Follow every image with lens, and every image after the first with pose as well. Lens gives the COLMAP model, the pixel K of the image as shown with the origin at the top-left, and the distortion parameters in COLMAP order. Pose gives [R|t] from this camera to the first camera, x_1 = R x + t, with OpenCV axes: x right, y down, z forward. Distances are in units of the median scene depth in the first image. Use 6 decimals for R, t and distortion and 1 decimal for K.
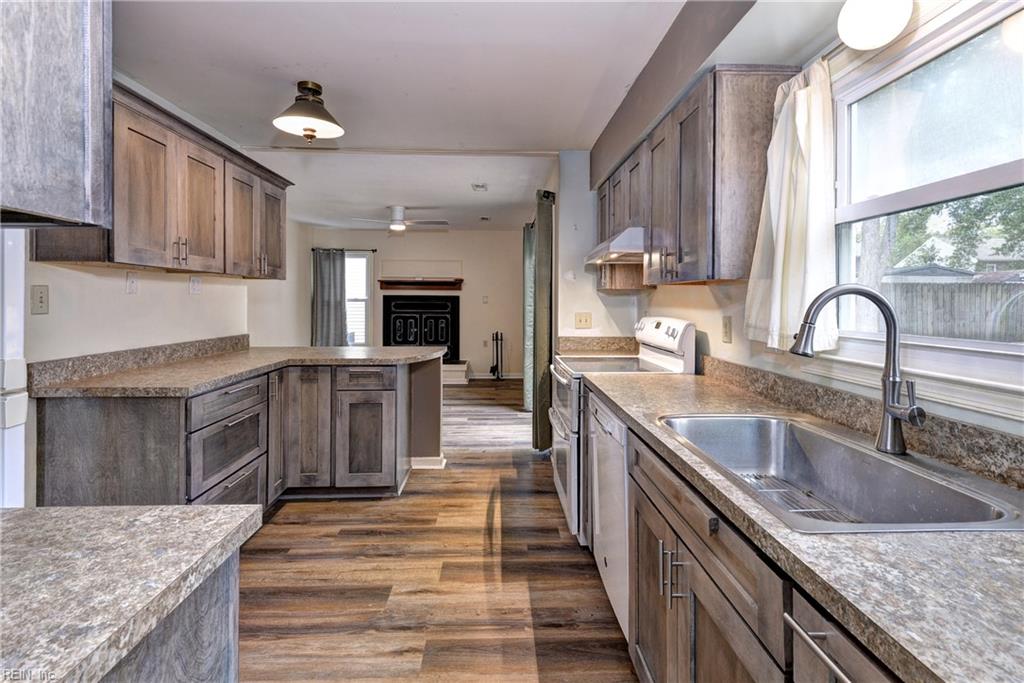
lens RADIAL K [[481.1, 0, 514.7], [0, 481.1, 338.1], [0, 0, 1]] dist [0.036366, -0.005918]
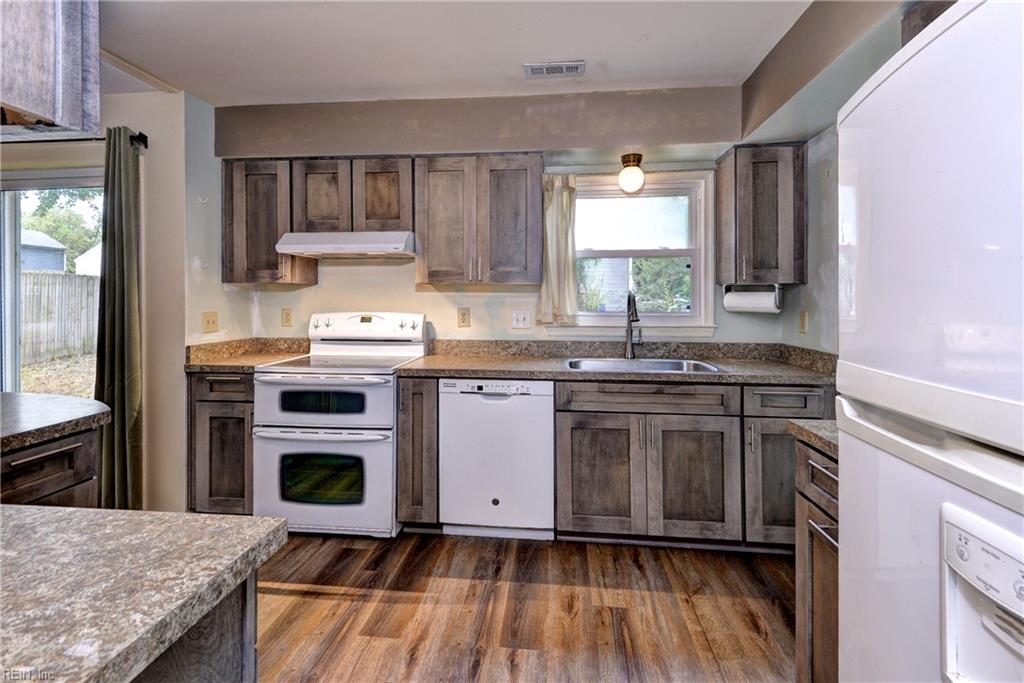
lens RADIAL K [[481.1, 0, 503.0], [0, 481.1, 330.9], [0, 0, 1]] dist [0.036366, -0.005918]
pose [[0.144459, -0.071677, 0.986911, -1.028405], [0.075128, 0.995289, 0.061289, -0.062874], [-0.986655, 0.065291, 0.149163, 0.757986]]
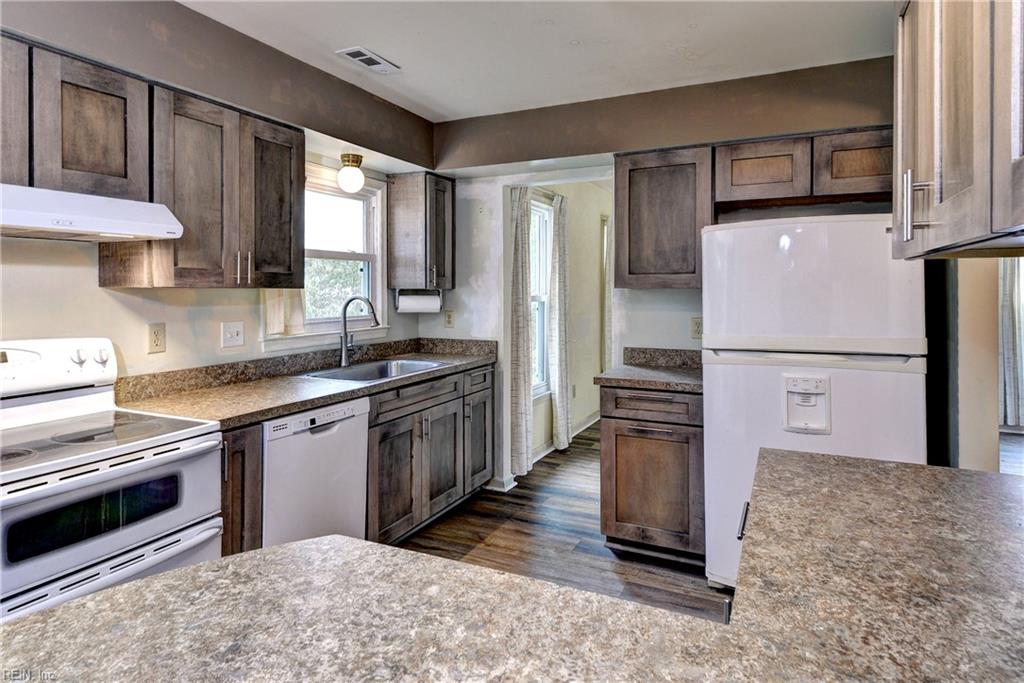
lens RADIAL K [[588.0, 0, 509.9], [0, 588.0, 337.5], [0, 0, 1]] dist [0.020800, -0.000791]
pose [[-0.885729, -0.041834, 0.462314, -0.734160], [0.032998, 0.987737, 0.152598, -0.184850], [-0.463028, 0.150416, -0.873487, 1.843920]]
